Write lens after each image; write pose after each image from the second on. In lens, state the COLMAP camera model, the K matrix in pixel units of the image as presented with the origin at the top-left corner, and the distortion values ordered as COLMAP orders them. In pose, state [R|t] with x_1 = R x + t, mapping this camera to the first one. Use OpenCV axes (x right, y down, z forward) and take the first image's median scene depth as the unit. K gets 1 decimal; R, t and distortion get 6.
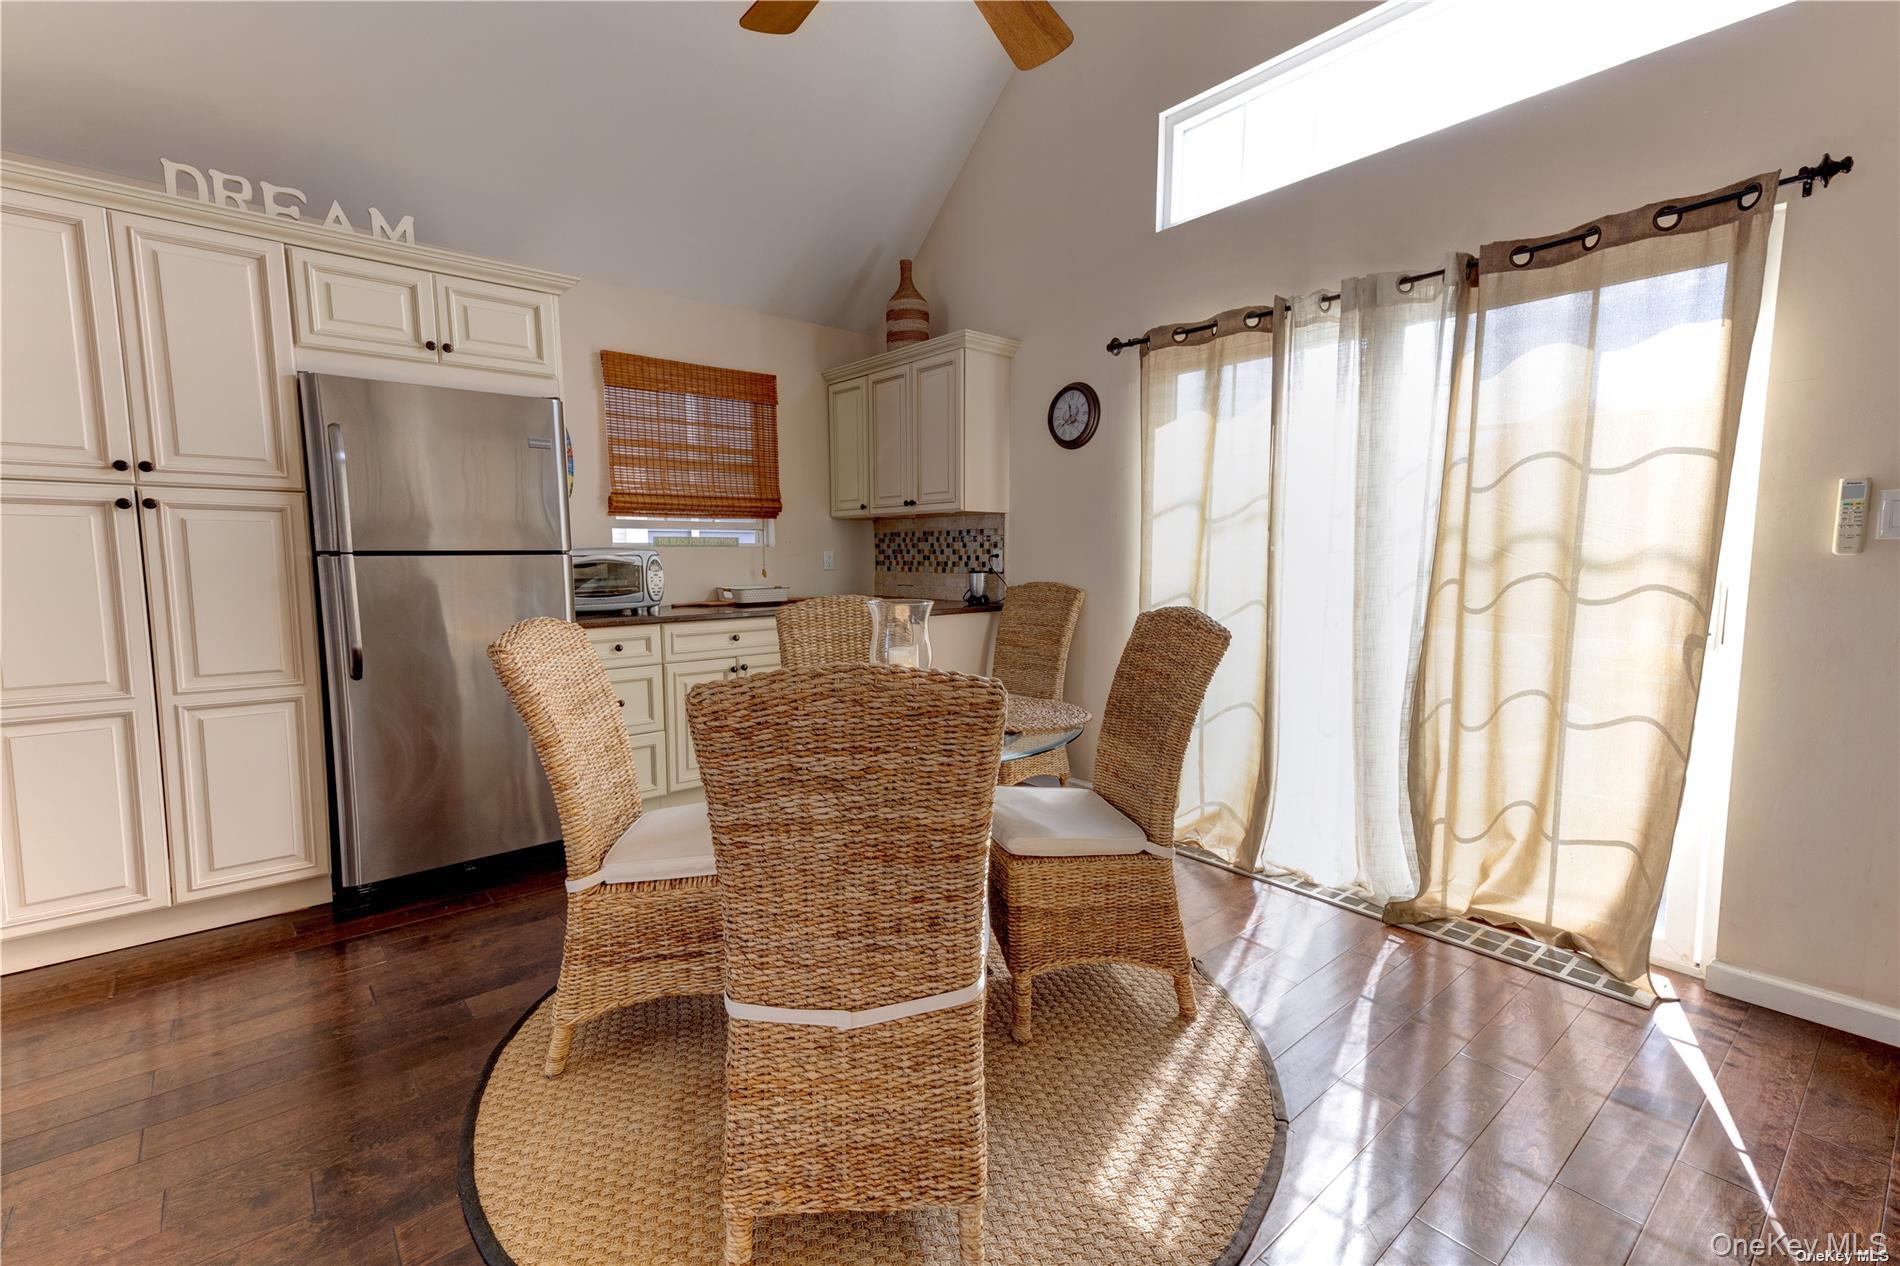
lens RADIAL K [[829.6, 0, 932.7], [0, 829.6, 631.3], [0, 0, 1]] dist [0.043606, -0.007039]
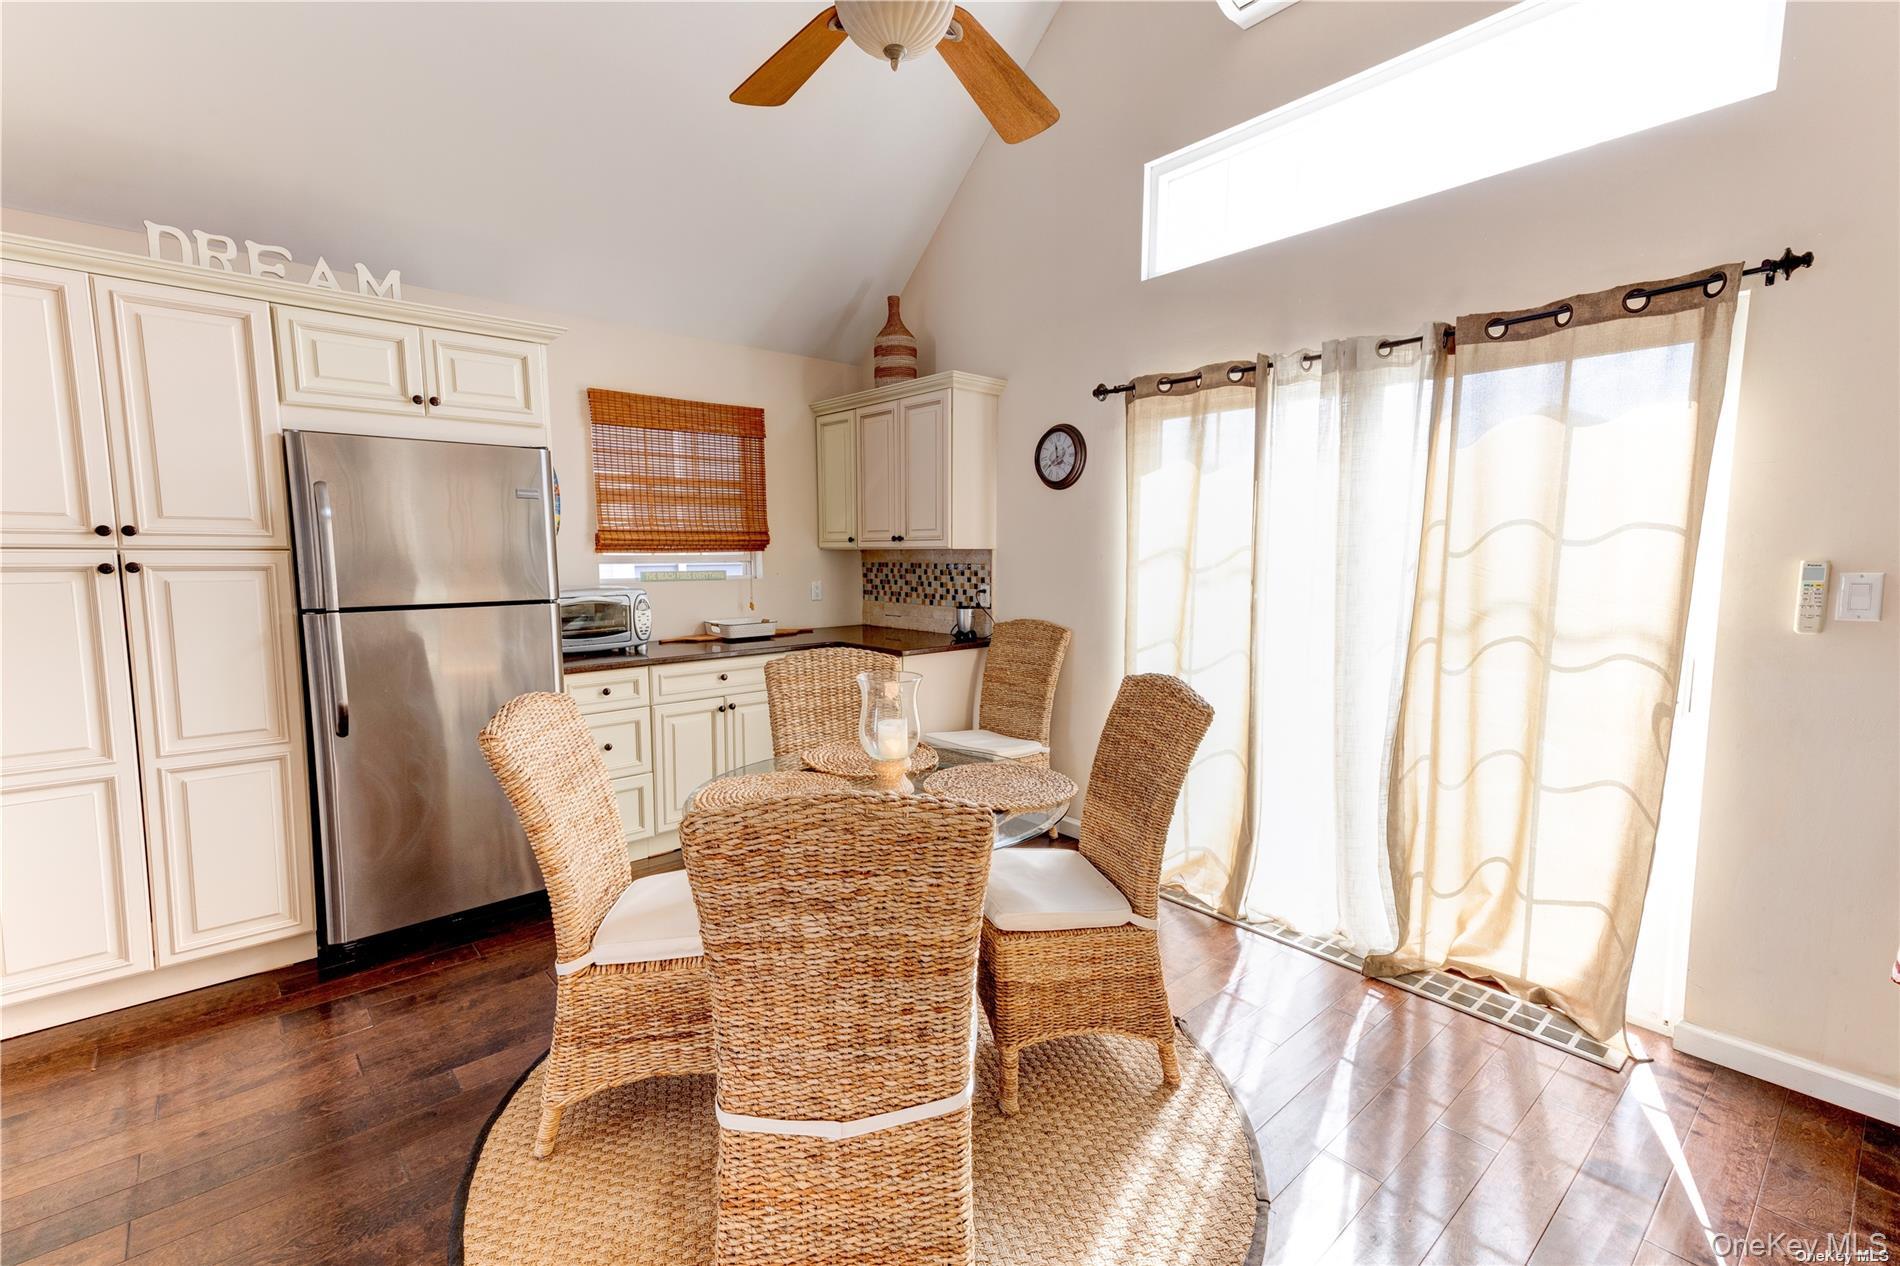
lens RADIAL K [[829.6, 0, 932.7], [0, 829.6, 631.3], [0, 0, 1]] dist [0.043606, -0.007039]
pose [[0.999872, 0.000499, 0.016006, -0.001864], [-0.000560, 0.999993, 0.003821, -0.079800], [-0.016004, -0.003829, 0.999865, -0.009501]]
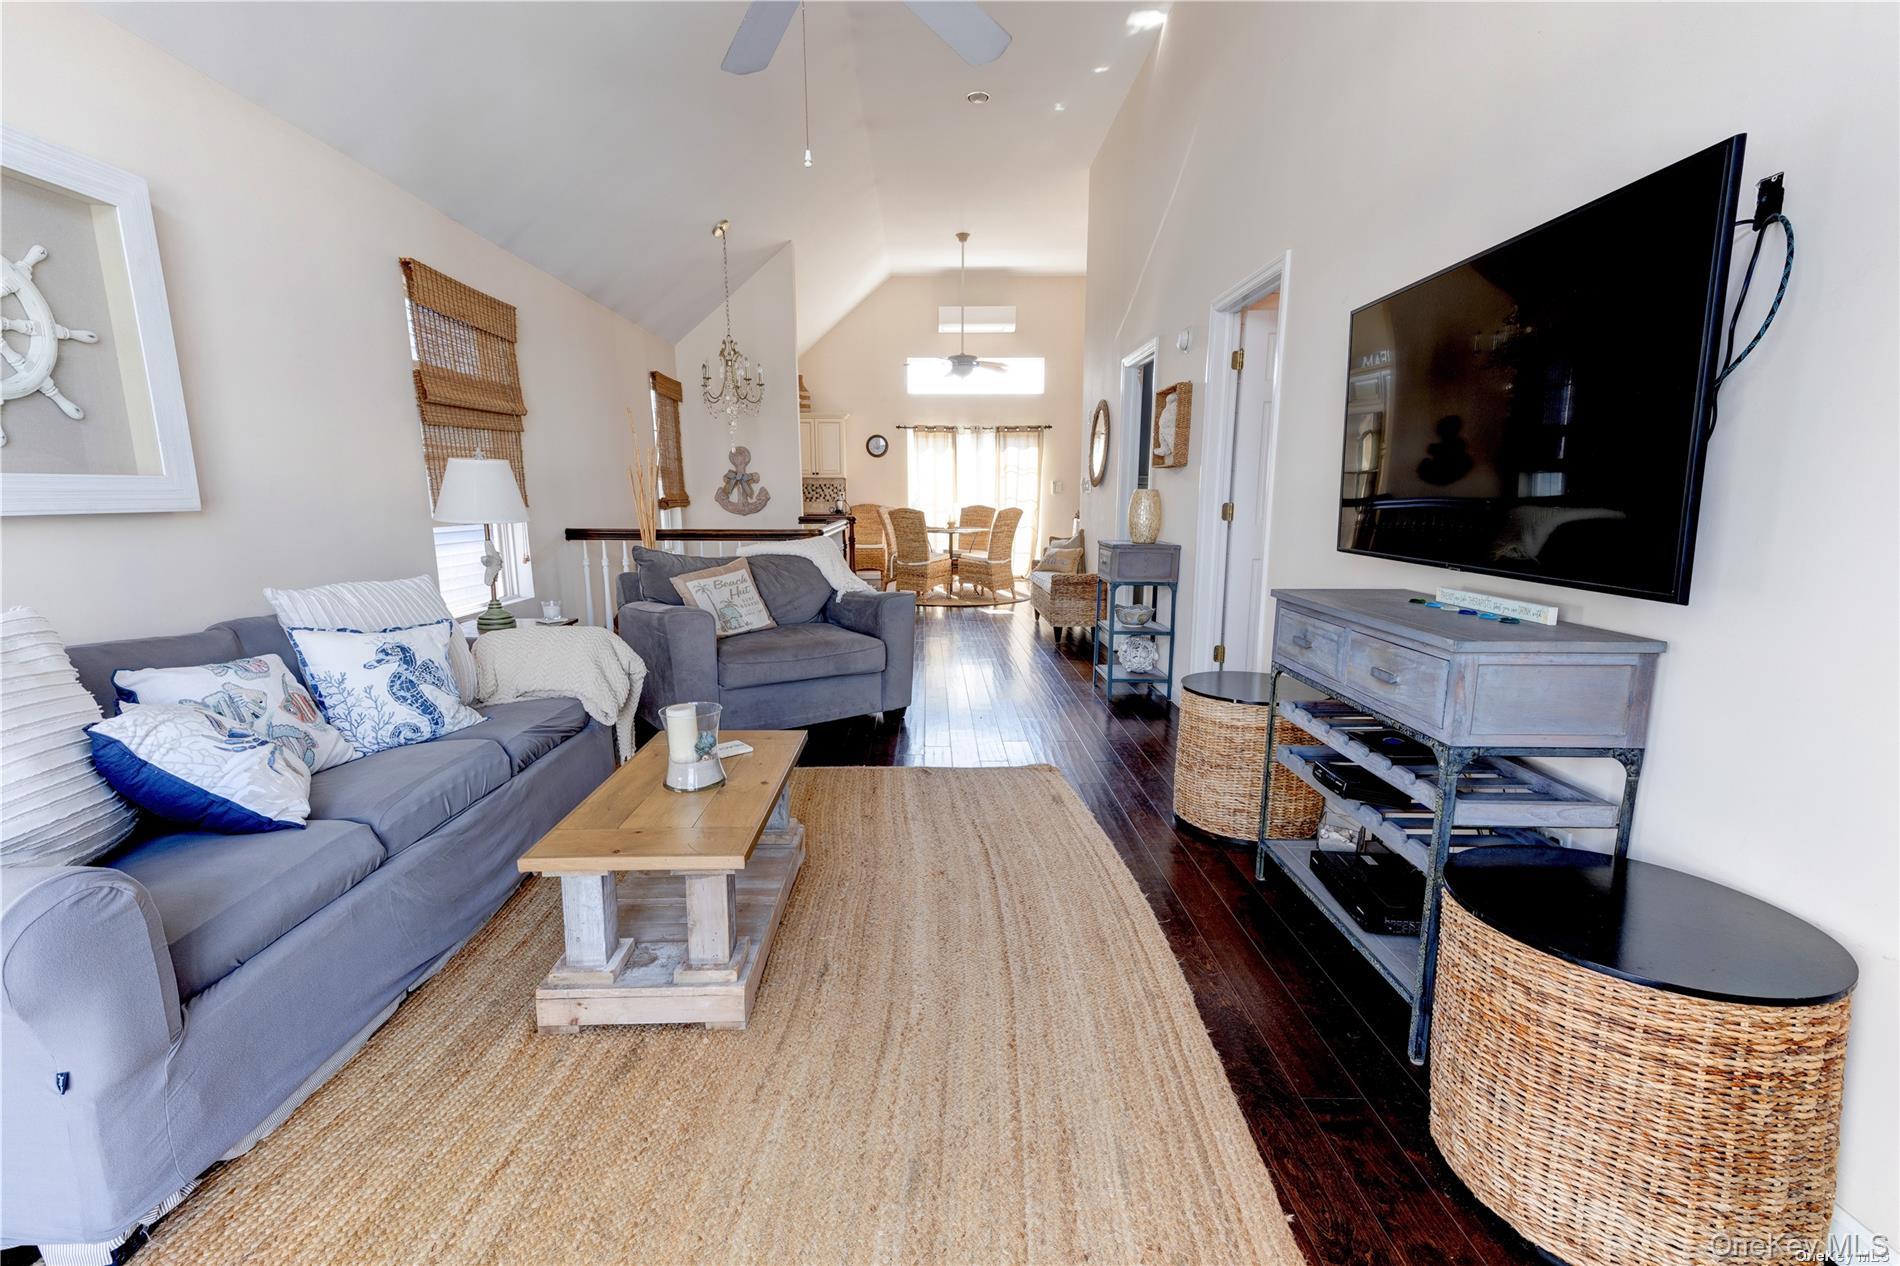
lens RADIAL K [[837.3, 0, 928.1], [0, 837.3, 633.0], [0, 0, 1]] dist [0.043981, -0.007467]
pose [[0.632435, -0.129220, 0.763759, -3.164395], [0.075659, 0.991578, 0.105115, 0.146626], [-0.770910, -0.008693, 0.636885, -1.570949]]
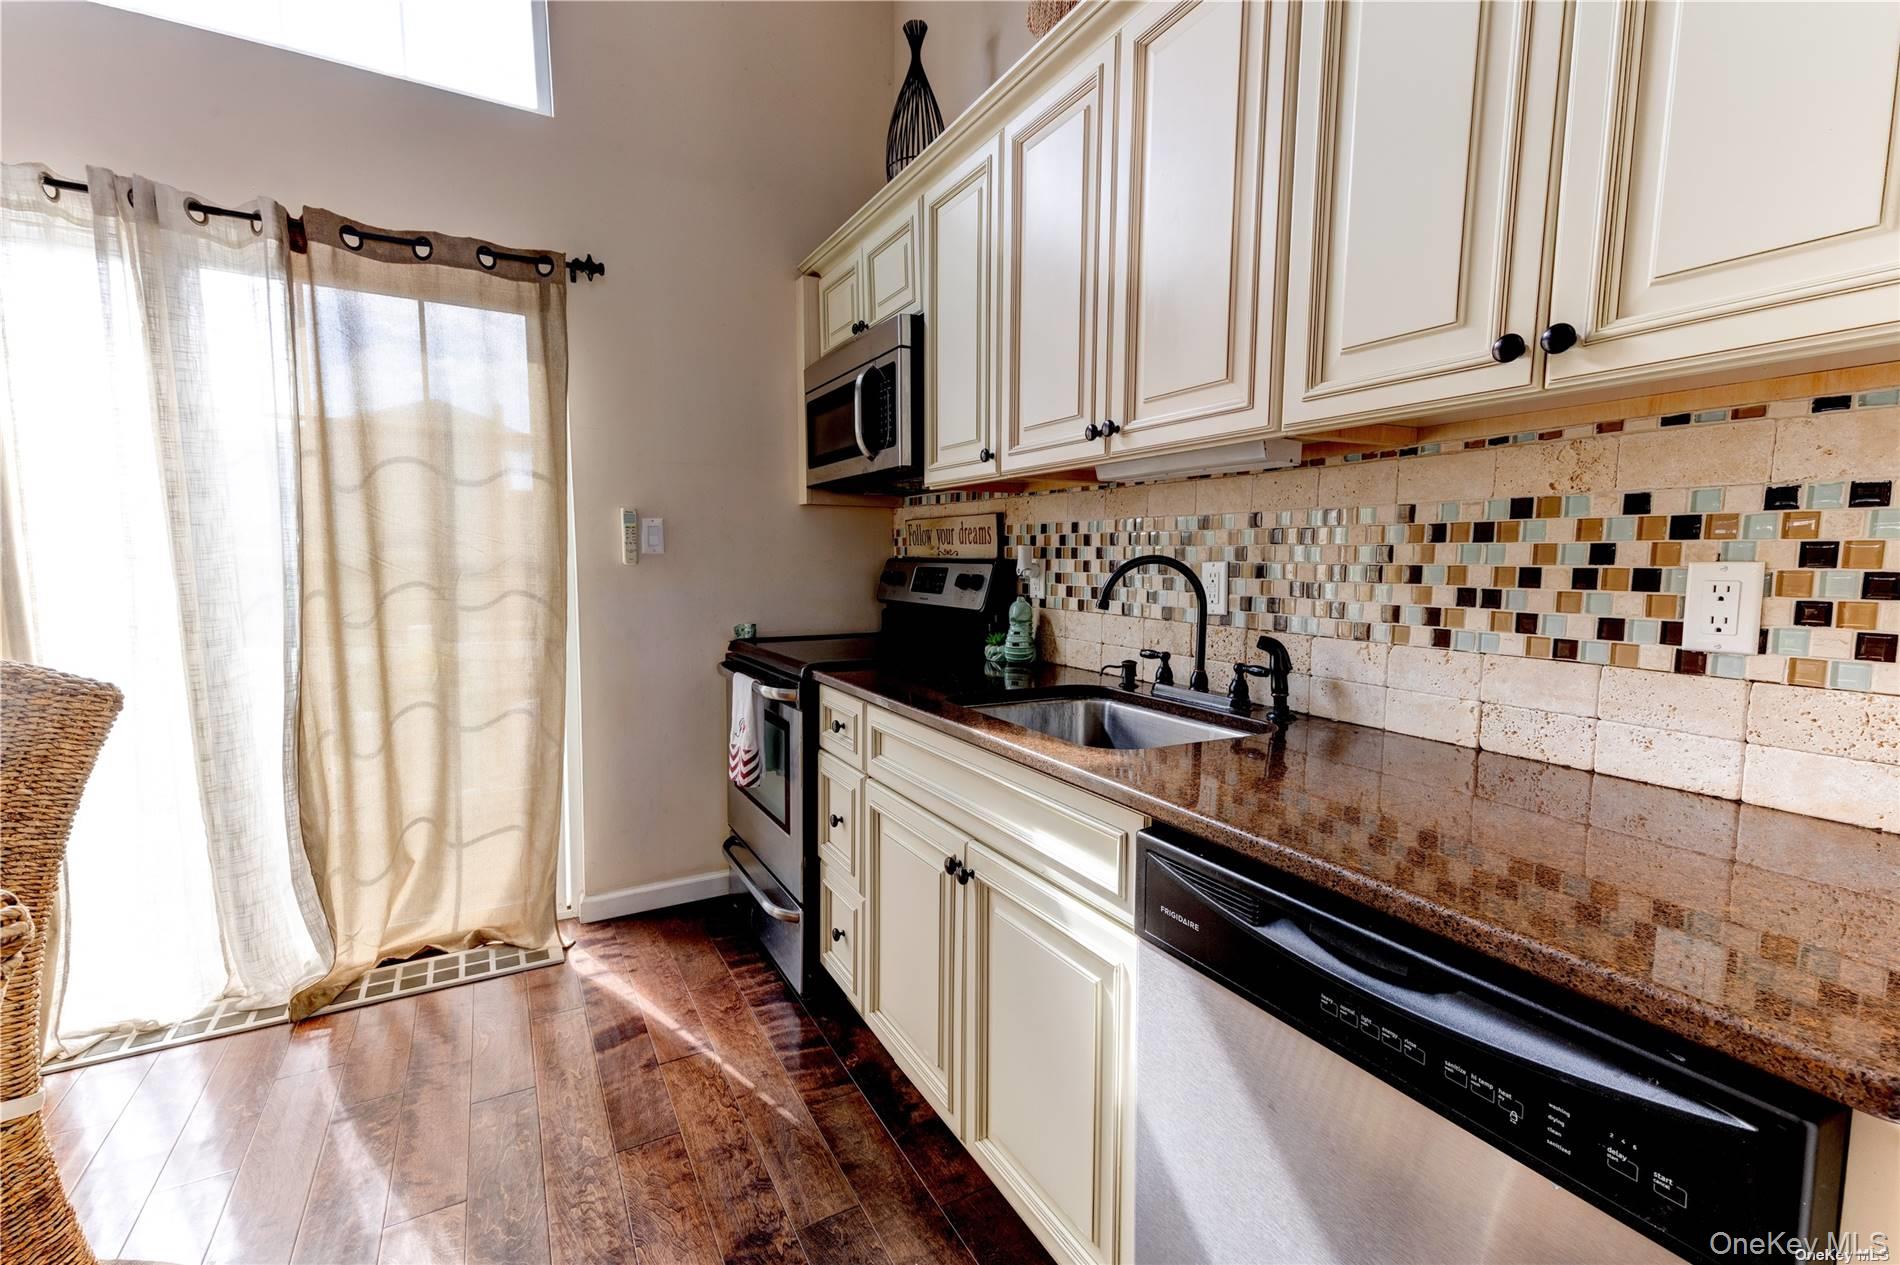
lens RADIAL K [[829.6, 0, 932.7], [0, 829.6, 630.8], [0, 0, 1]] dist [0.043606, -0.007039]
pose [[0.198194, -0.081799, 0.976744, -0.113442], [0.089937, 0.993825, 0.064980, -0.023197], [-0.976028, 0.074967, 0.204327, 0.232159]]
